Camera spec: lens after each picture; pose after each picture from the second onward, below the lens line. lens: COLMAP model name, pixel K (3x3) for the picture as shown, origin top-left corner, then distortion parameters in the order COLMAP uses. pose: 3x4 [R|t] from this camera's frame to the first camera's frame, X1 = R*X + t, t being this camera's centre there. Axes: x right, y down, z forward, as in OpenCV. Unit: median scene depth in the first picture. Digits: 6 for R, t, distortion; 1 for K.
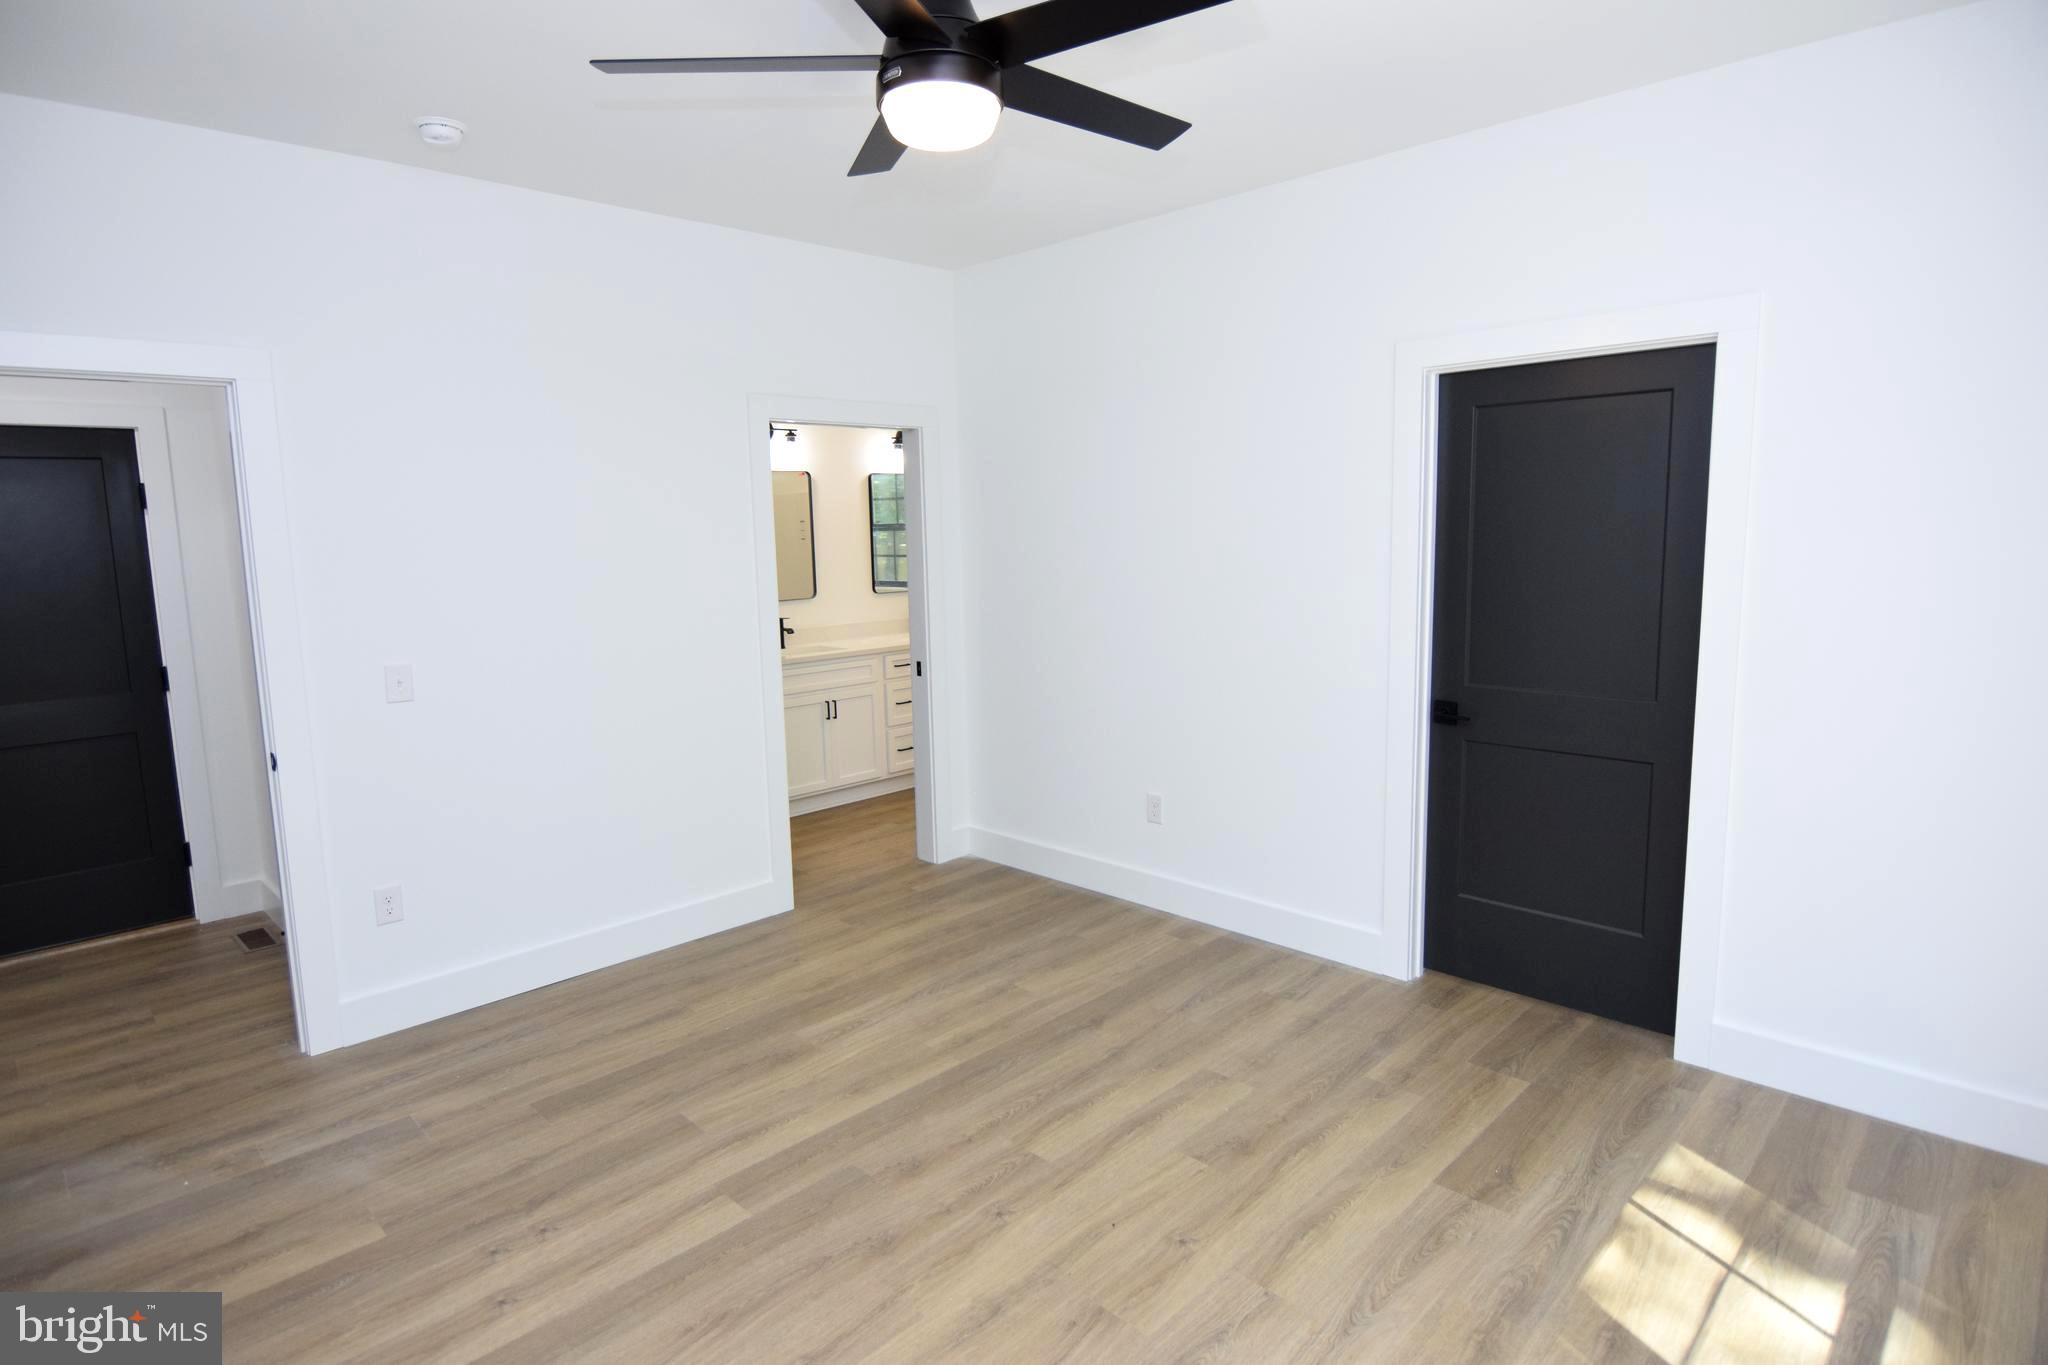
lens RADIAL K [[1084.6, 0, 1016.5], [0, 1084.6, 667.8], [0, 0, 1]] dist [0.006514, -0.022219]
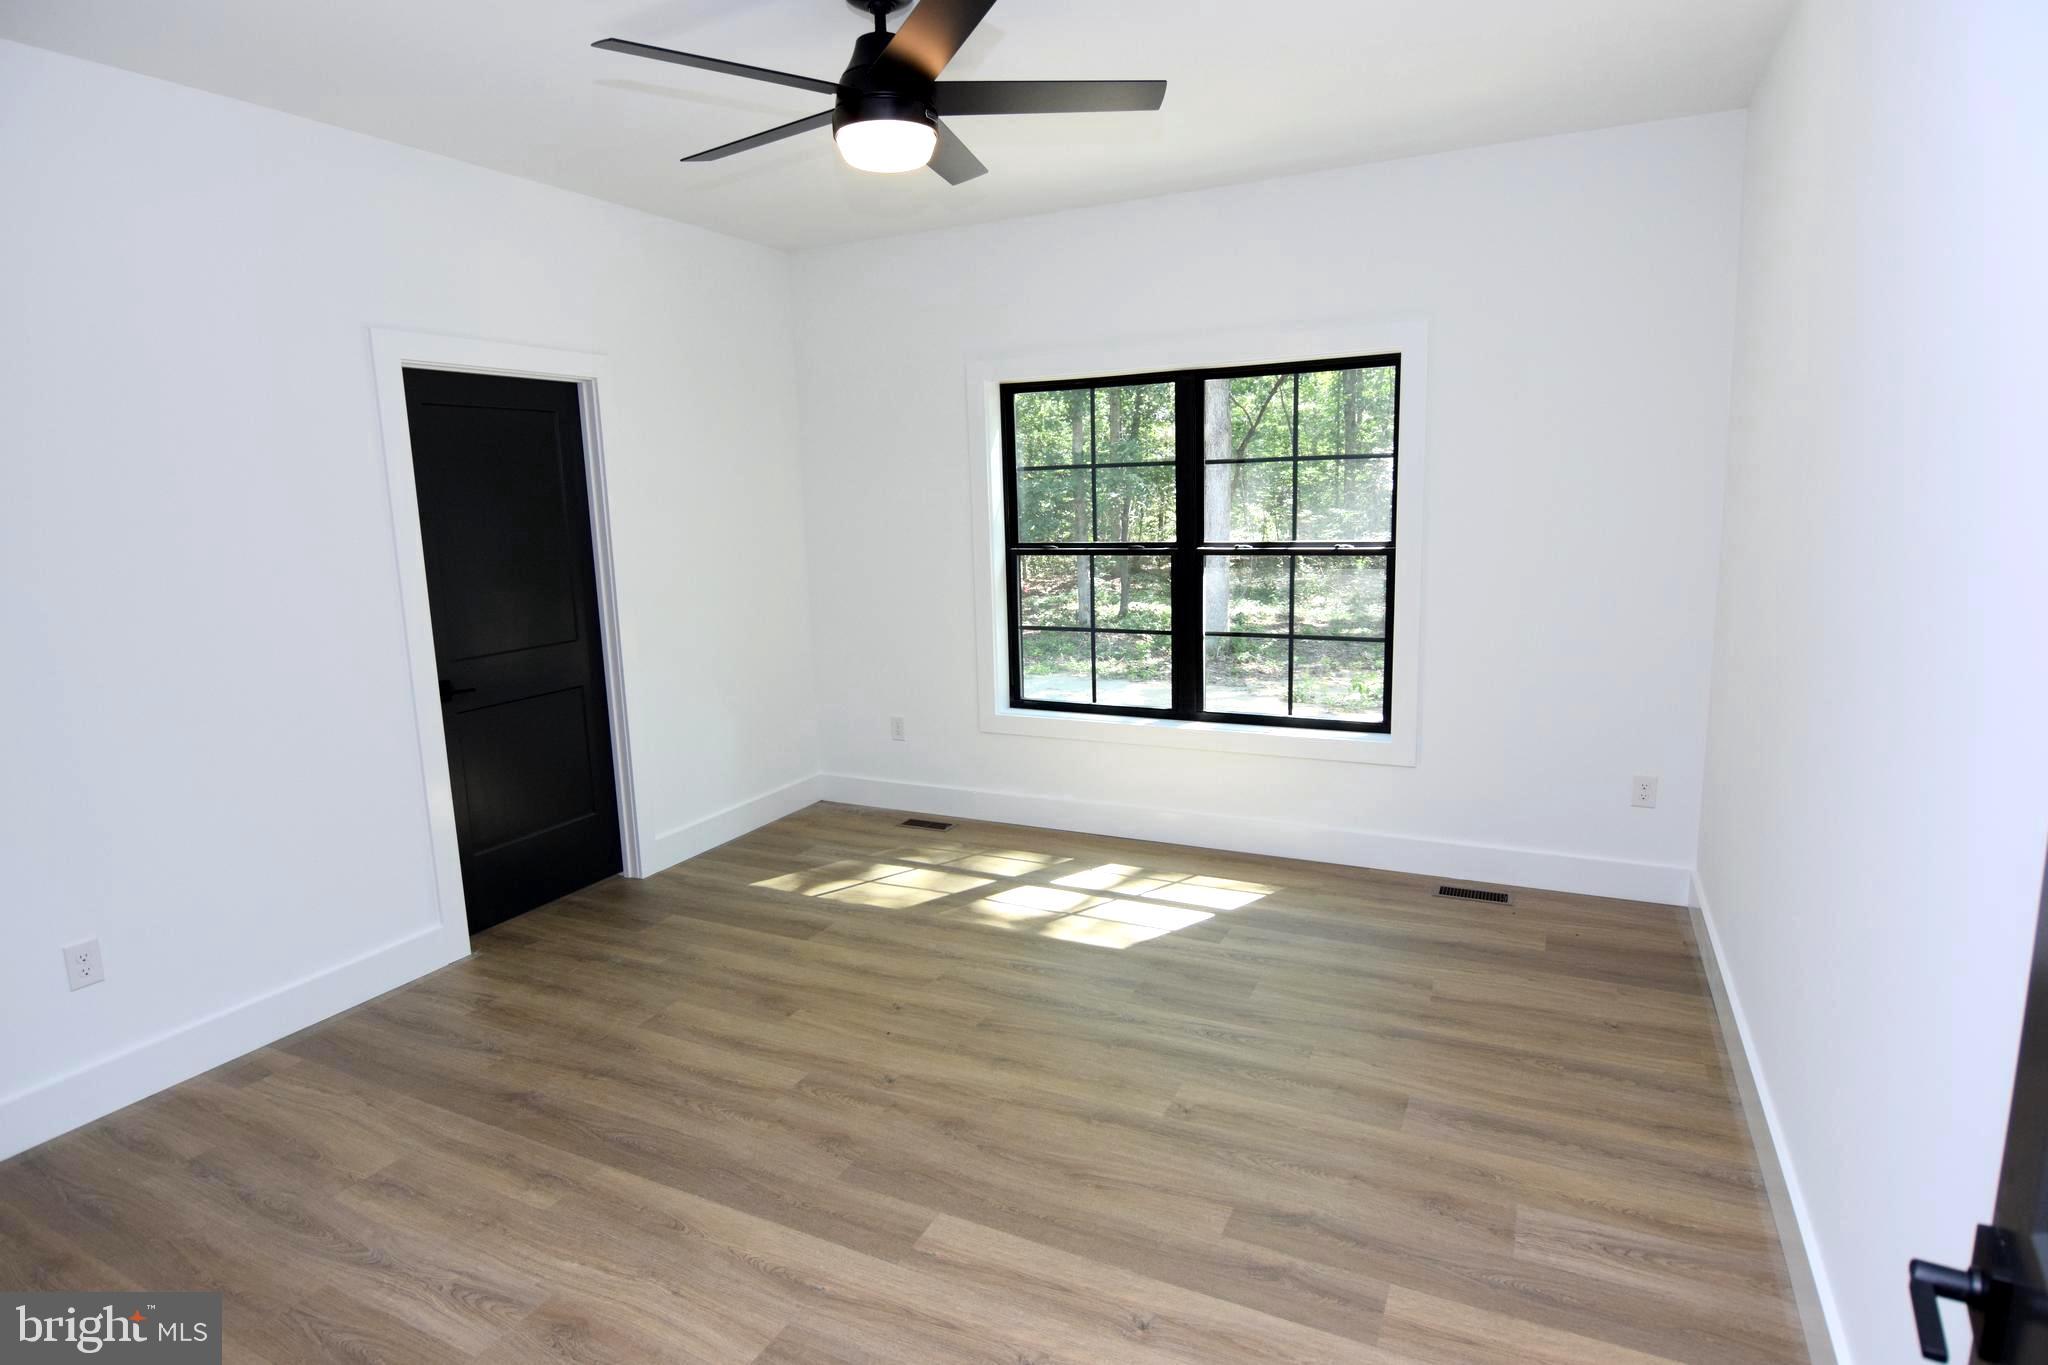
lens RADIAL K [[1084.6, 0, 1016.5], [0, 1084.6, 667.8], [0, 0, 1]] dist [0.006514, -0.022219]
pose [[-0.318369, -0.124607, 0.939741, -0.934484], [0.157829, 0.970520, 0.182158, -0.103571], [-0.934736, 0.206312, -0.289317, 0.946223]]
